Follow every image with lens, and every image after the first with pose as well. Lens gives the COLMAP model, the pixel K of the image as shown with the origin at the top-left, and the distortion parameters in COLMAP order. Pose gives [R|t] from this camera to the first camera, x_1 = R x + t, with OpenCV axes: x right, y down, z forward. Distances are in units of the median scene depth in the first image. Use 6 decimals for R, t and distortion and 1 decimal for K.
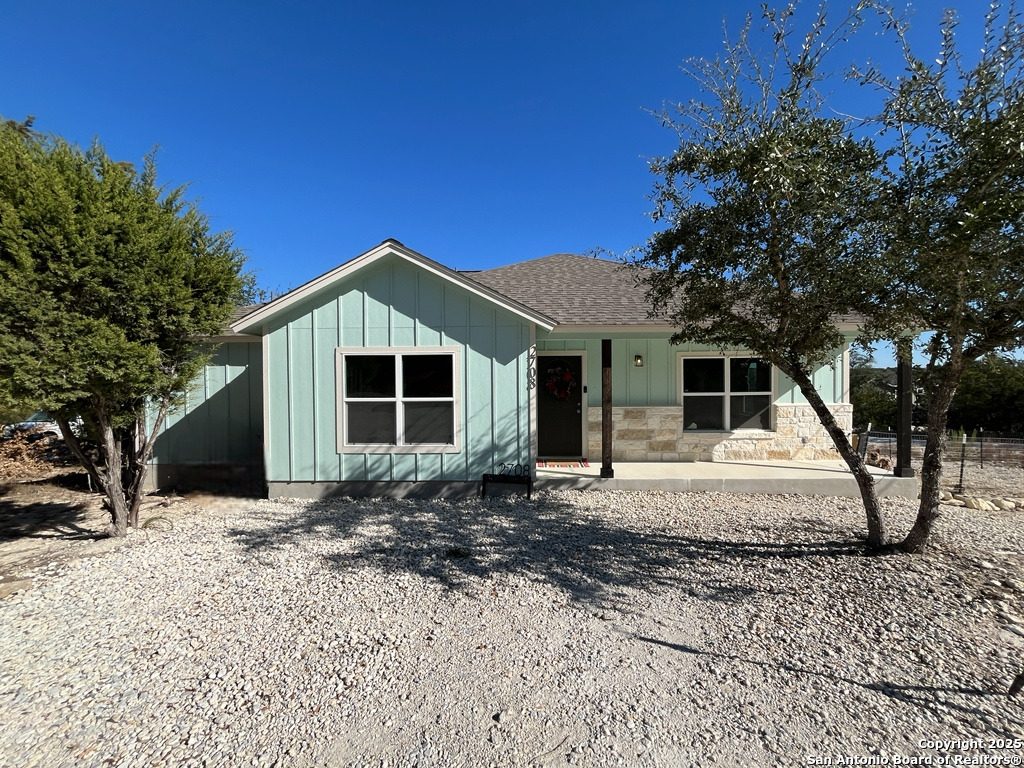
lens RADIAL K [[414.3, 0, 510.5], [0, 414.3, 384.4], [0, 0, 1]] dist [-0.002223, -0.000387]
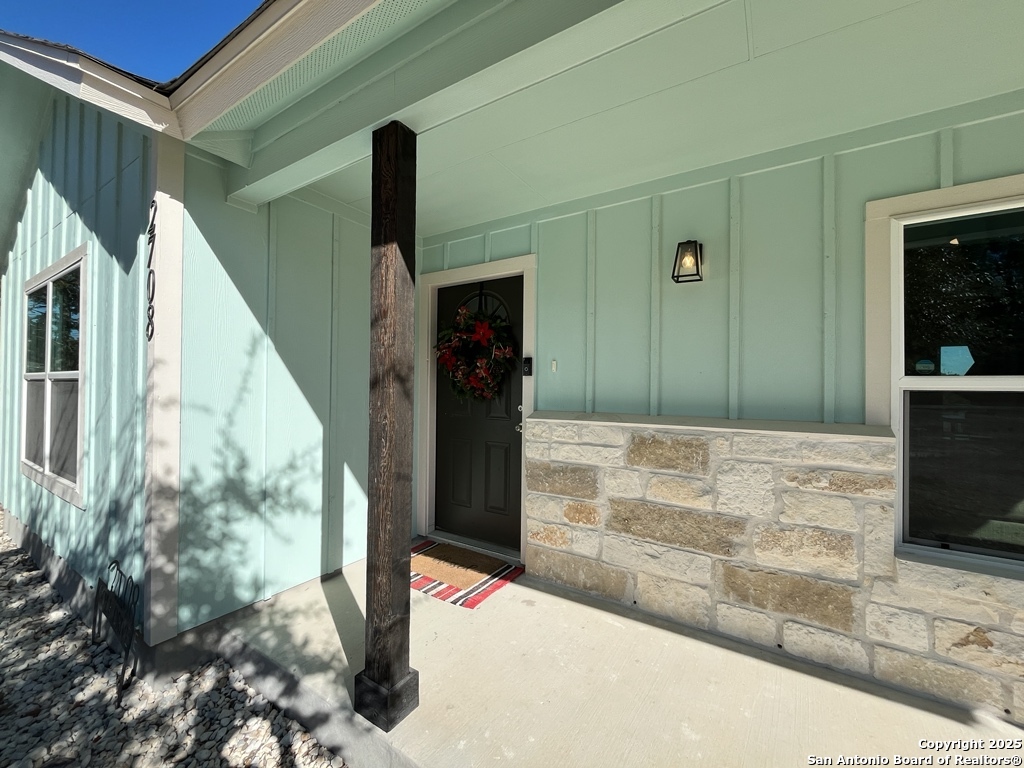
lens RADIAL K [[411.6, 0, 516.6], [0, 411.6, 381.9], [0, 0, 1]] dist [-0.004587, -0.000436]
pose [[0.857558, 0.010447, -0.514281, 0.354477], [-0.027880, 0.999268, -0.026192, 0.035269], [0.513631, 0.036799, 0.857222, 0.705836]]
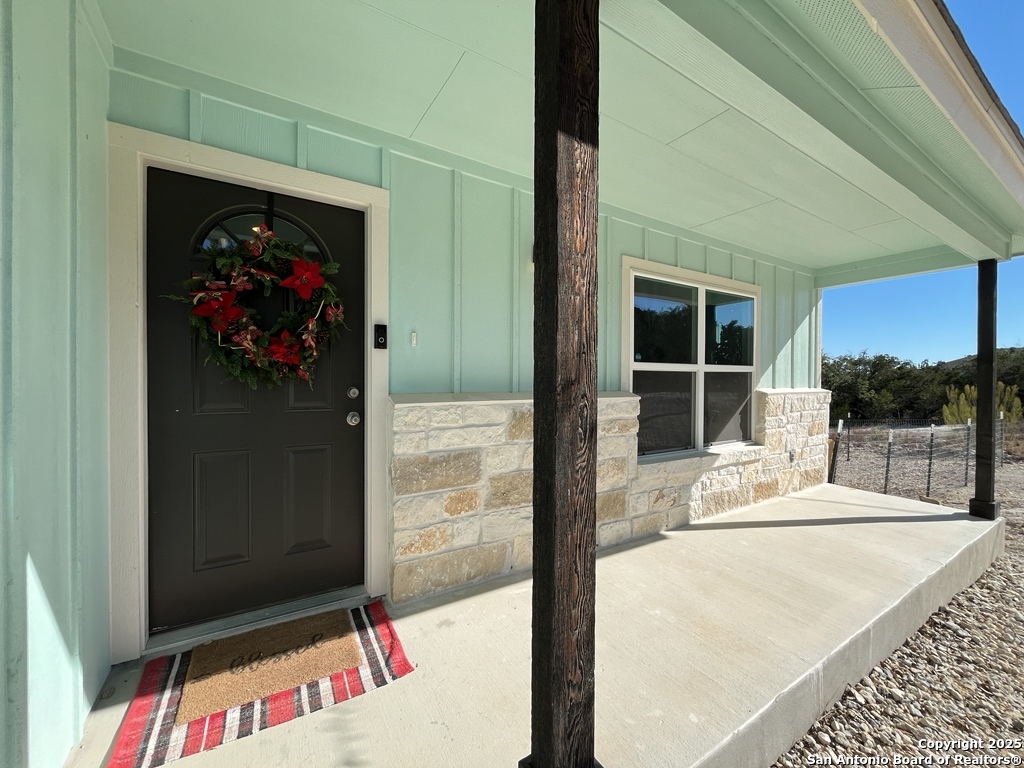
lens RADIAL K [[411.6, 0, 517.2], [0, 411.6, 382.0], [0, 0, 1]] dist [-0.004587, -0.000436]
pose [[0.834020, 0.011128, 0.551622, 0.109626], [-0.003446, 0.999882, -0.014960, 0.045744], [-0.551724, 0.010576, 0.833960, 0.740846]]
